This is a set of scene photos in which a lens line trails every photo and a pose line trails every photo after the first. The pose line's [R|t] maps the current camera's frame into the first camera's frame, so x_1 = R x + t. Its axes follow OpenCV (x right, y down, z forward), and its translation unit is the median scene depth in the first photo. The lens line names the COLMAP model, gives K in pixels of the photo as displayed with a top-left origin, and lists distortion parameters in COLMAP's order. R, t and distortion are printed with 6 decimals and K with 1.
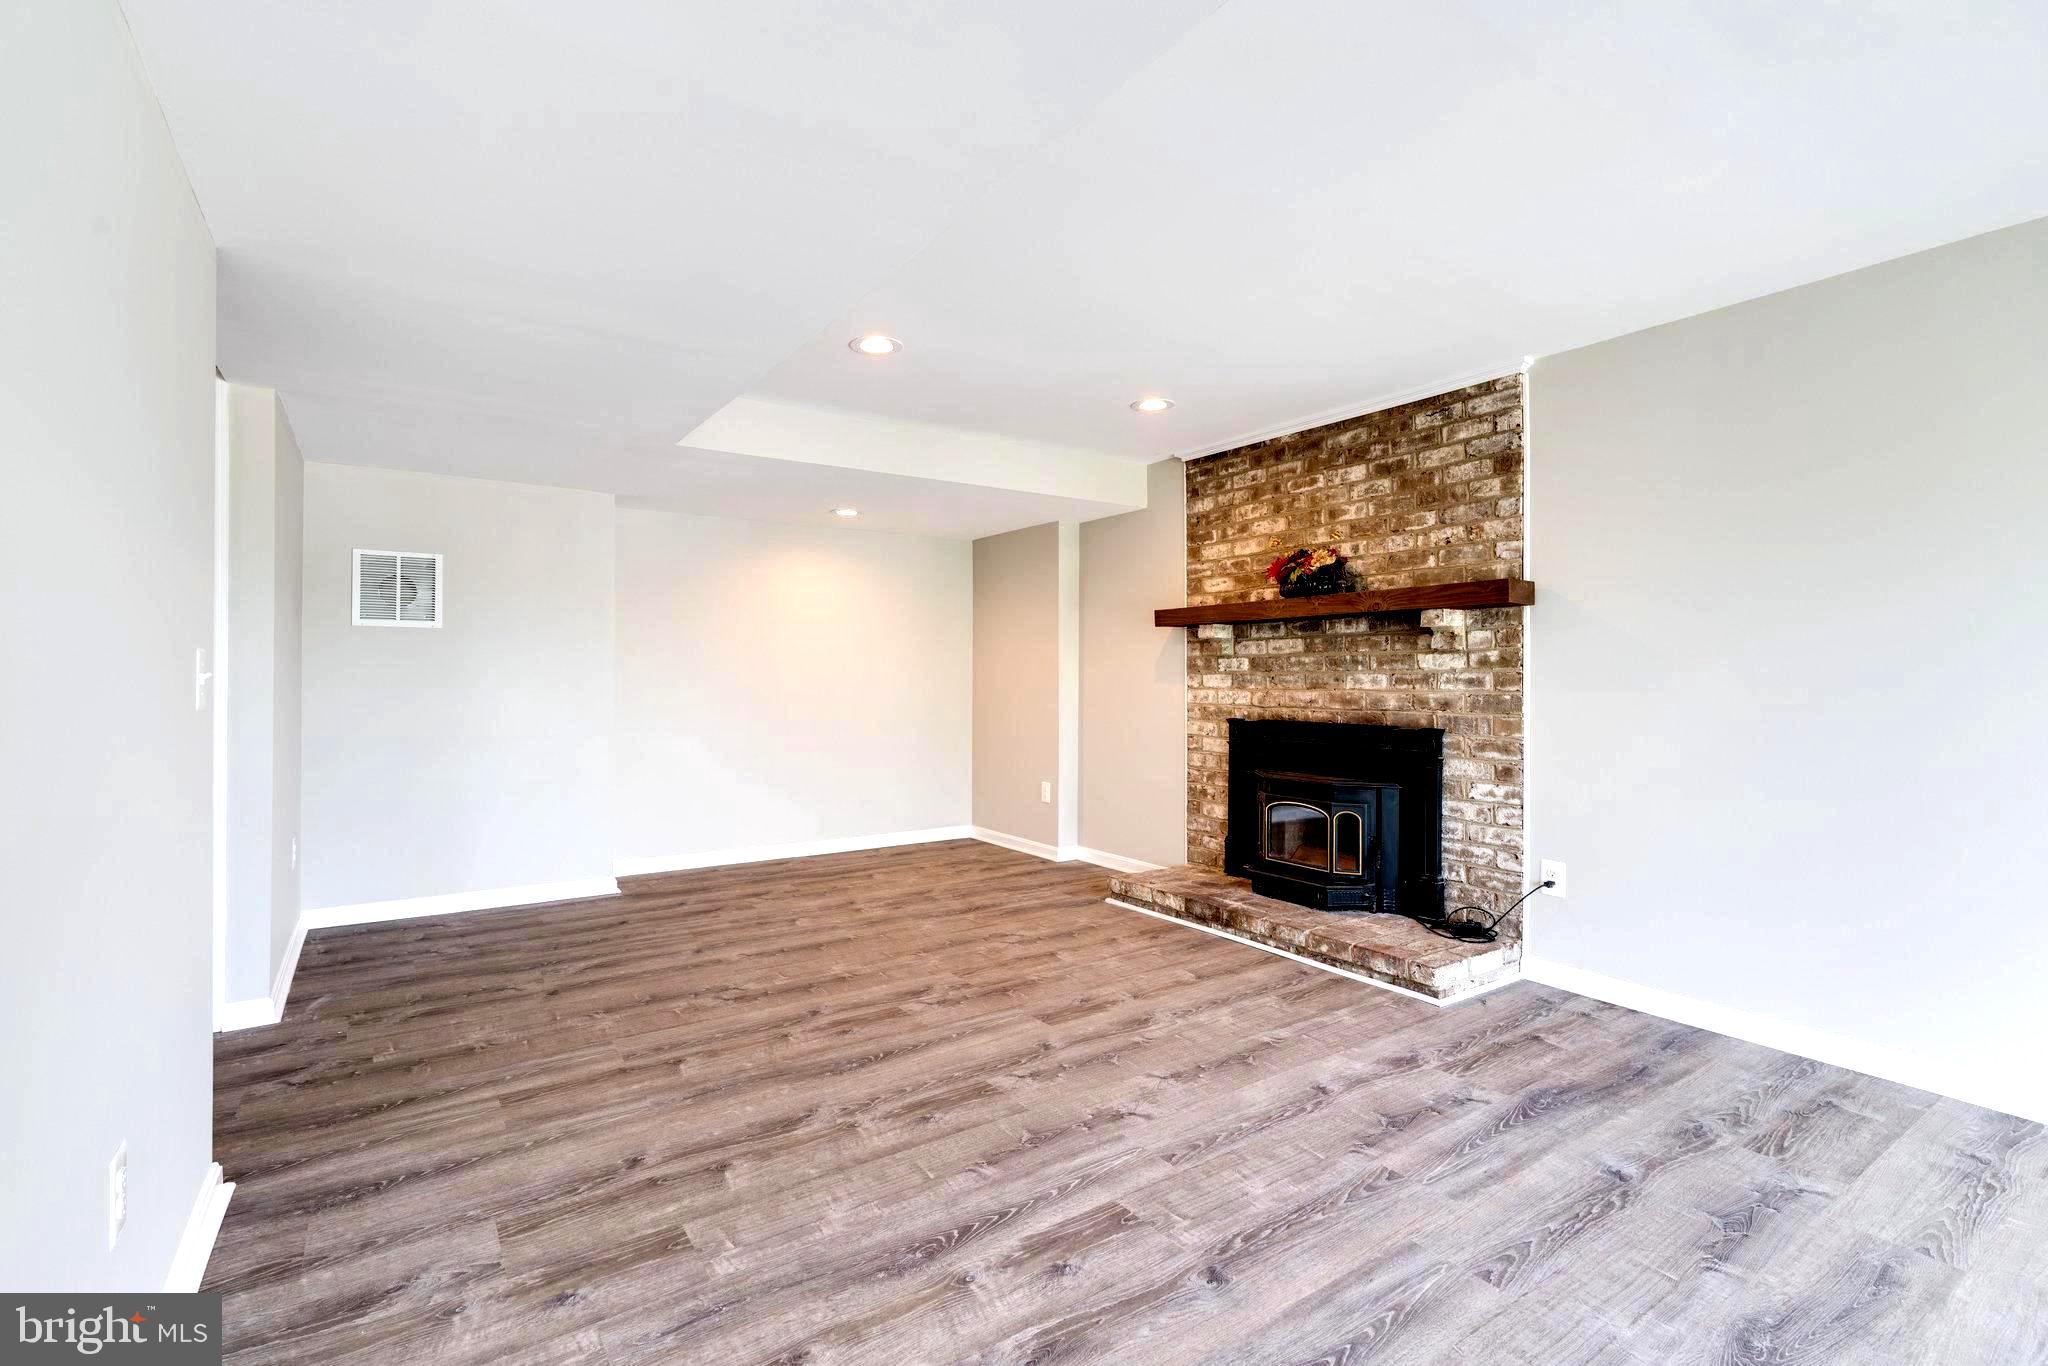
lens RADIAL K [[923.3, 0, 1003.0], [0, 923.3, 678.5], [0, 0, 1]] dist [-0.009565, 0.003983]
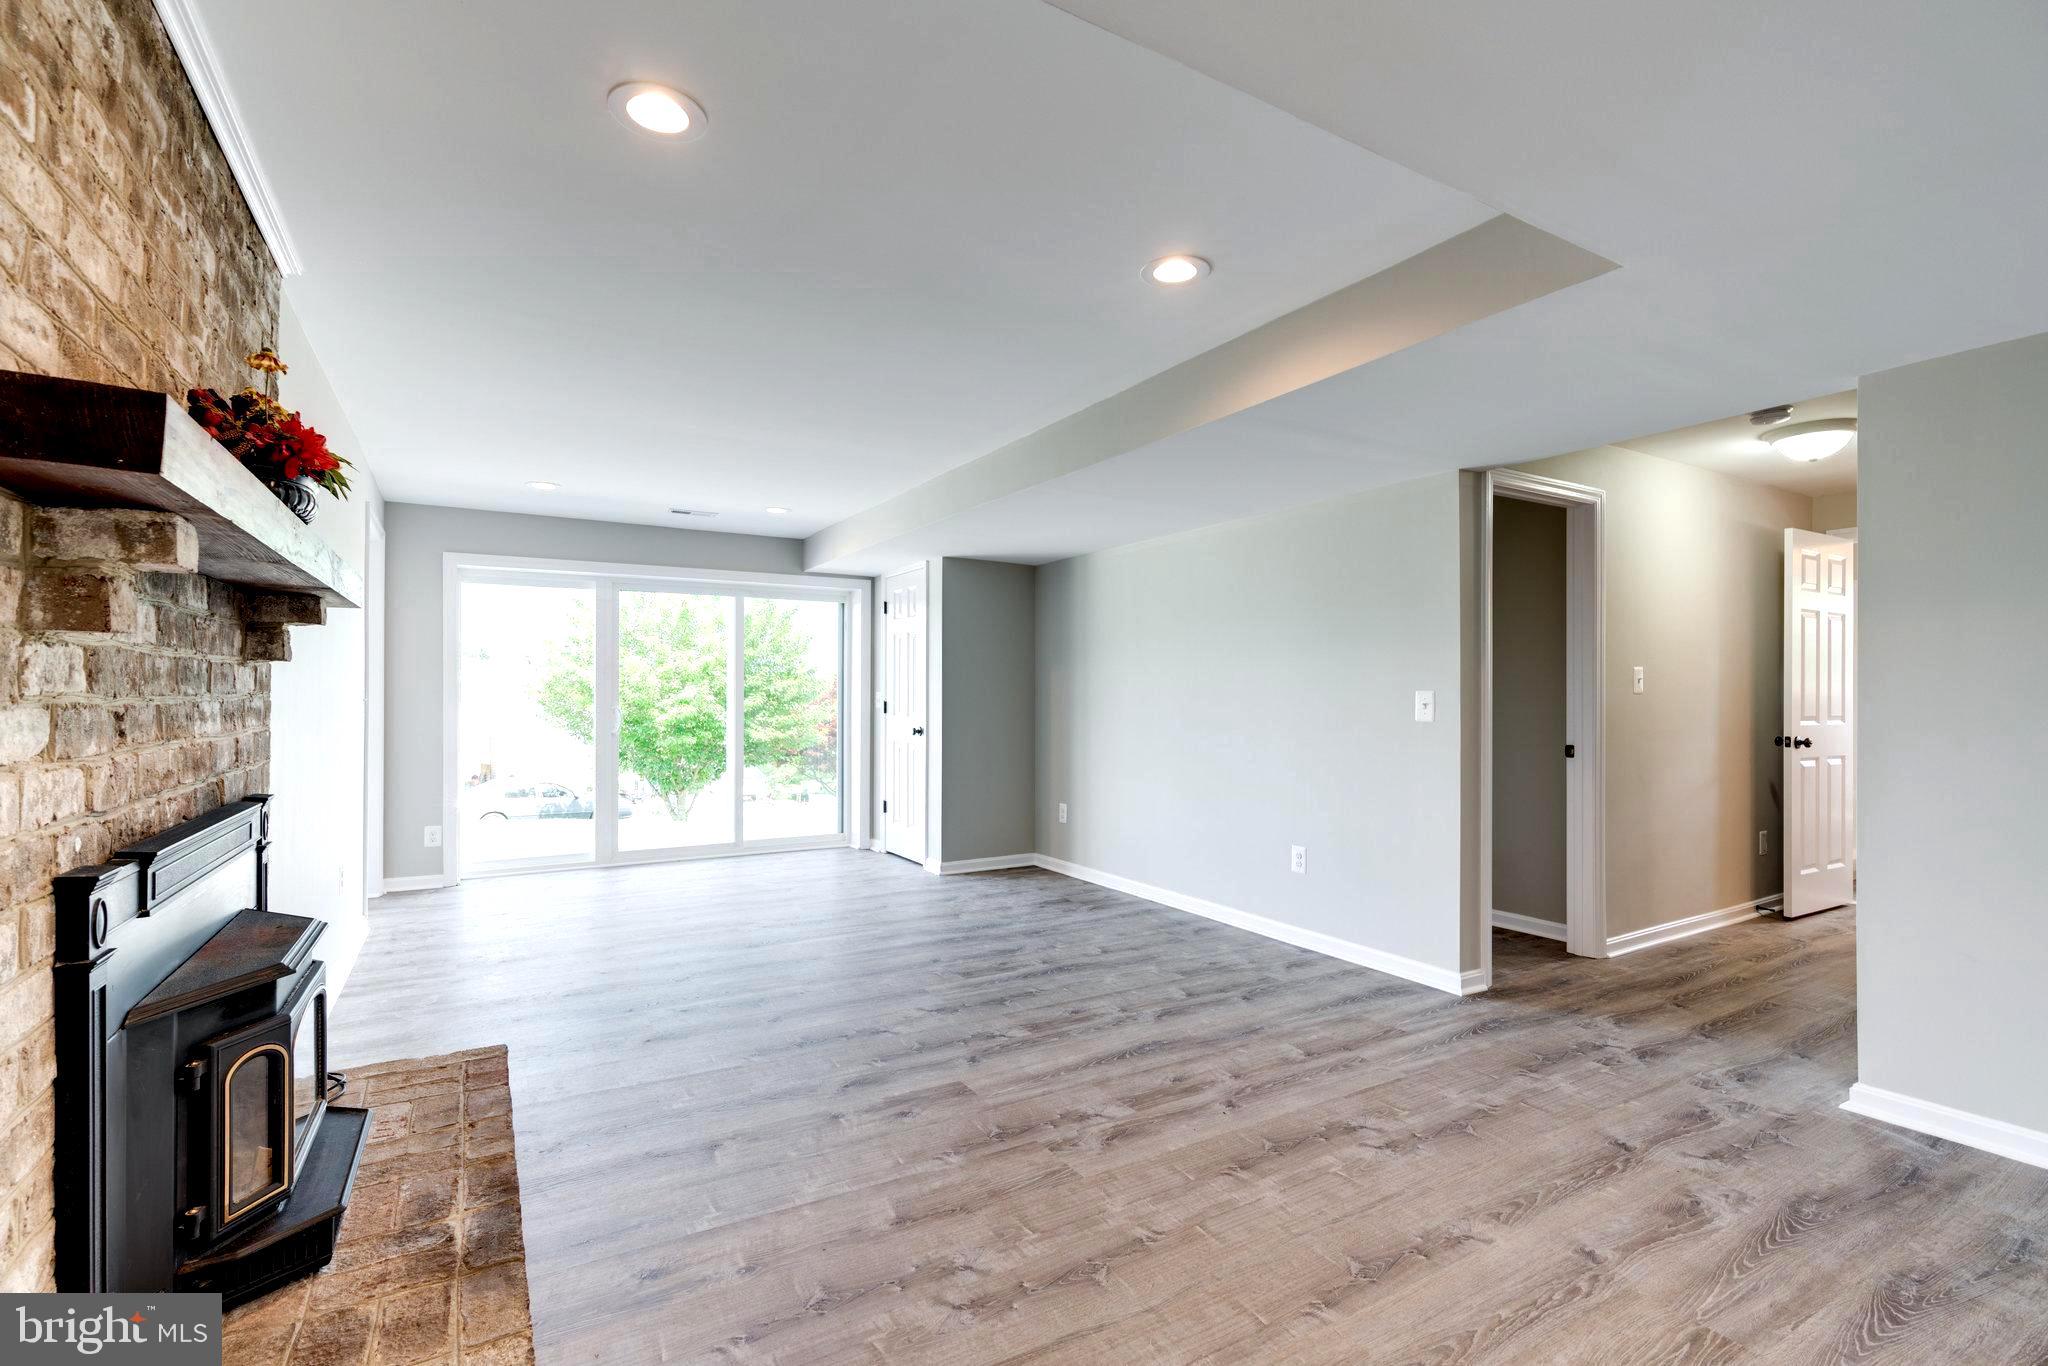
lens RADIAL K [[923.3, 0, 1016.8], [0, 923.3, 691.8], [0, 0, 1]] dist [-0.009565, 0.003983]
pose [[-0.998726, -0.004557, 0.050253, -0.044990], [-0.004621, 0.999989, -0.001161, -0.013701], [-0.050247, -0.001392, -0.998736, 1.711848]]
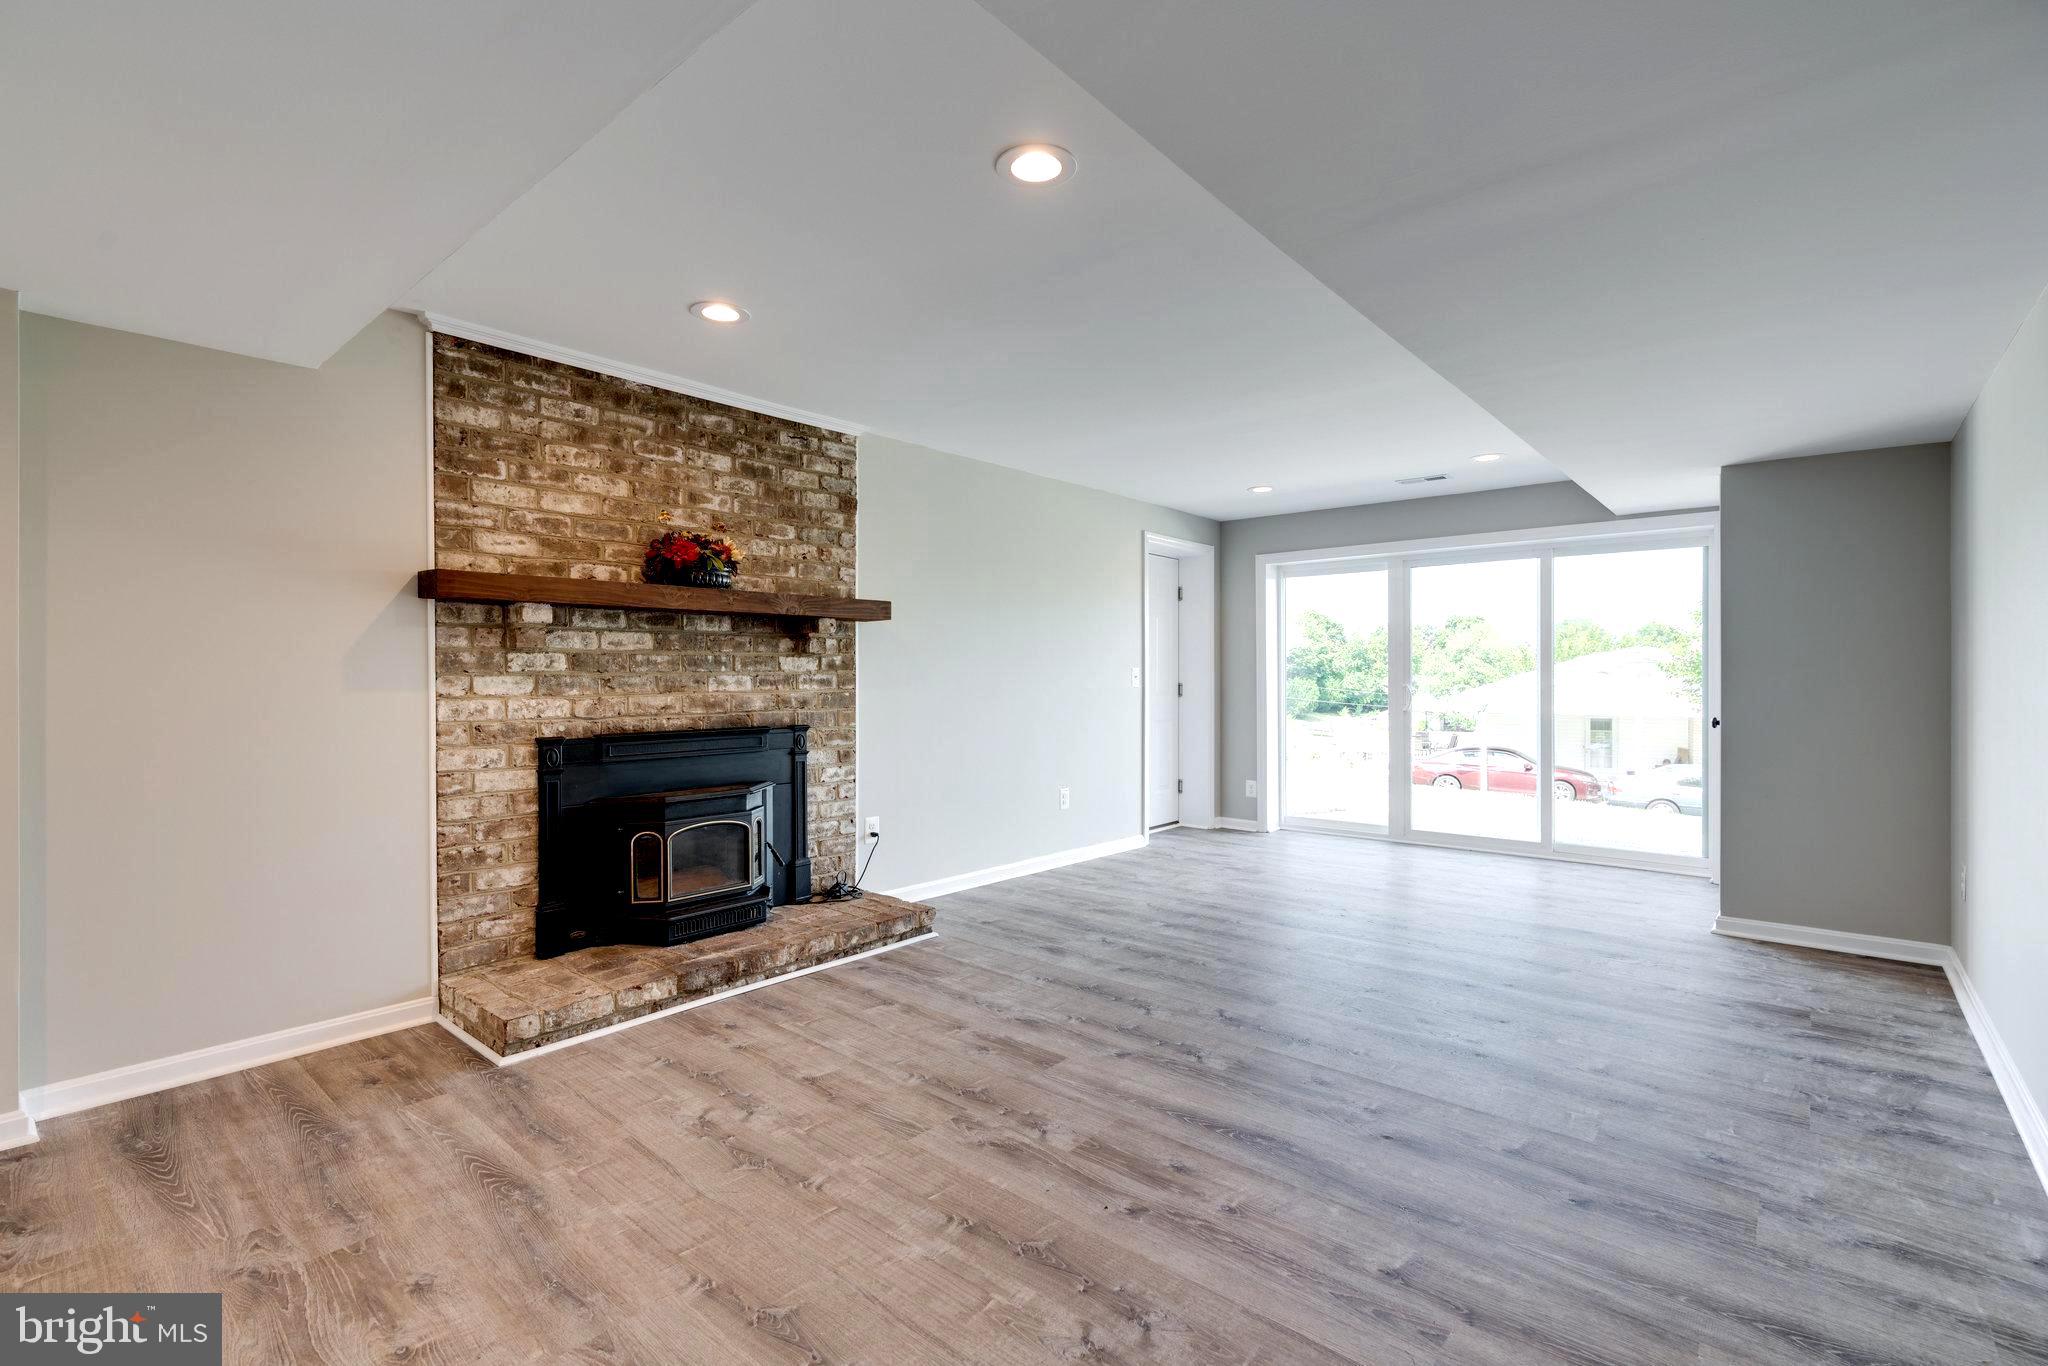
lens RADIAL K [[923.3, 0, 1015.8], [0, 923.3, 678.1], [0, 0, 1]] dist [-0.009565, 0.003983]
pose [[-0.268582, -0.005251, 0.963243, -0.730095], [0.002670, 0.999977, 0.006196, -0.008501], [-0.963253, 0.004236, -0.268562, 1.152123]]
